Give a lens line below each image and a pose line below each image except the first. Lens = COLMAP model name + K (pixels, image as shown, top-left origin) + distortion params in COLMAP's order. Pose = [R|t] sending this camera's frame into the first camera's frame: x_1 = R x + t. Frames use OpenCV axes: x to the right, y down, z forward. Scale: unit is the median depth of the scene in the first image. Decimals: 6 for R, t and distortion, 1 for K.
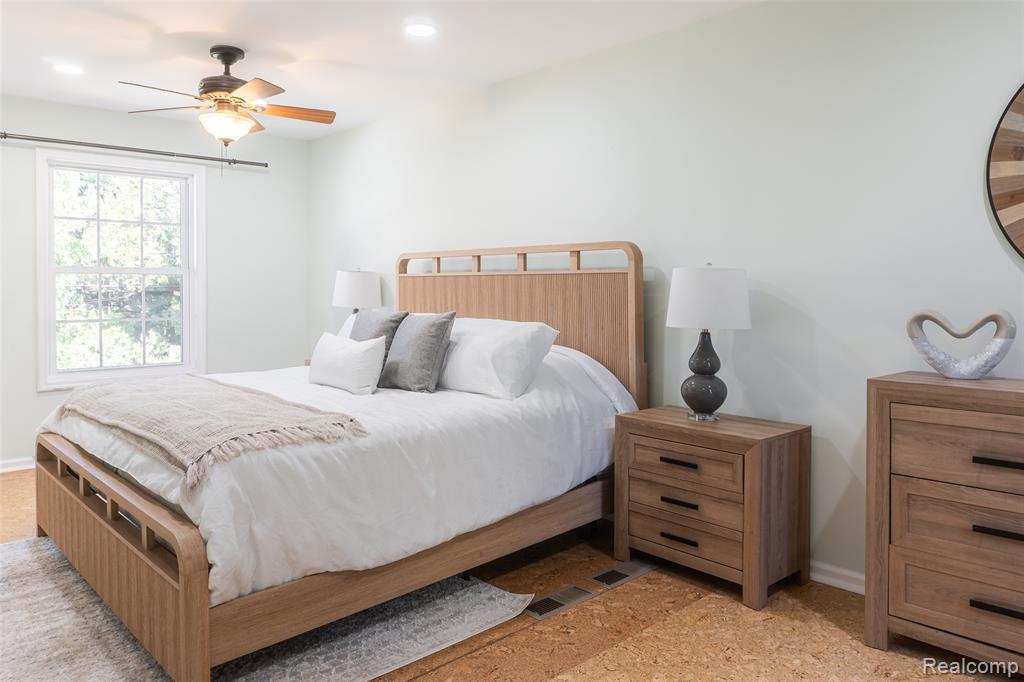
lens RADIAL K [[699.5, 0, 514.2], [0, 699.5, 302.1], [0, 0, 1]] dist [-0.022314, -0.003916]
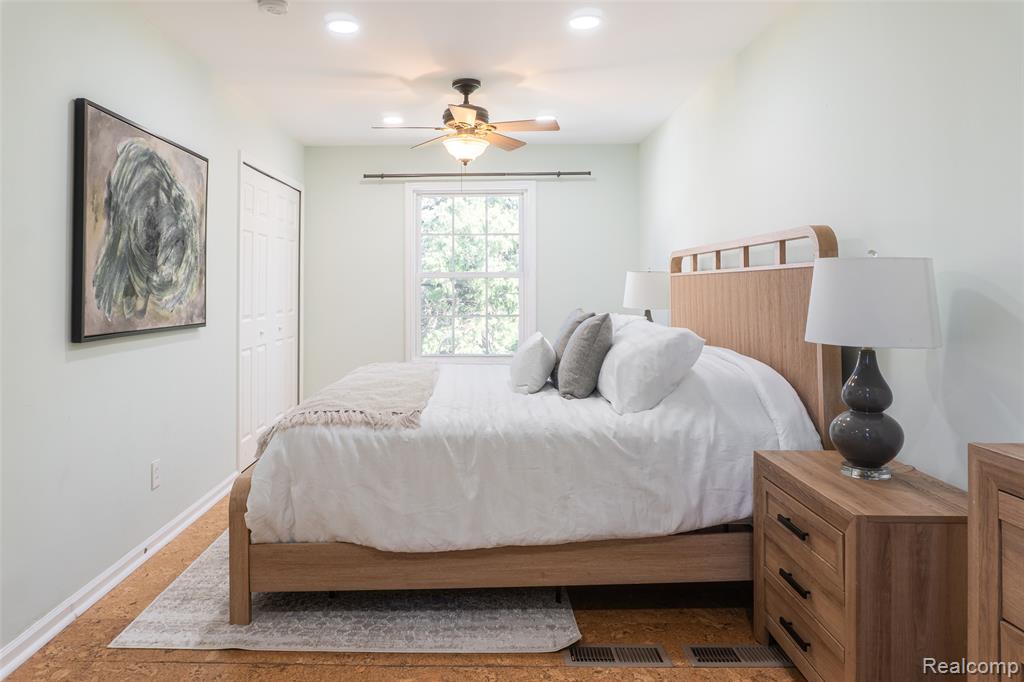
lens RADIAL K [[699.5, 0, 512.0], [0, 699.5, 283.9], [0, 0, 1]] dist [-0.022314, -0.003916]
pose [[0.724981, -0.010079, -0.688695, 0.509176], [-0.008221, 0.999695, -0.023284, -0.003318], [0.688720, 0.022542, 0.724677, 0.261951]]
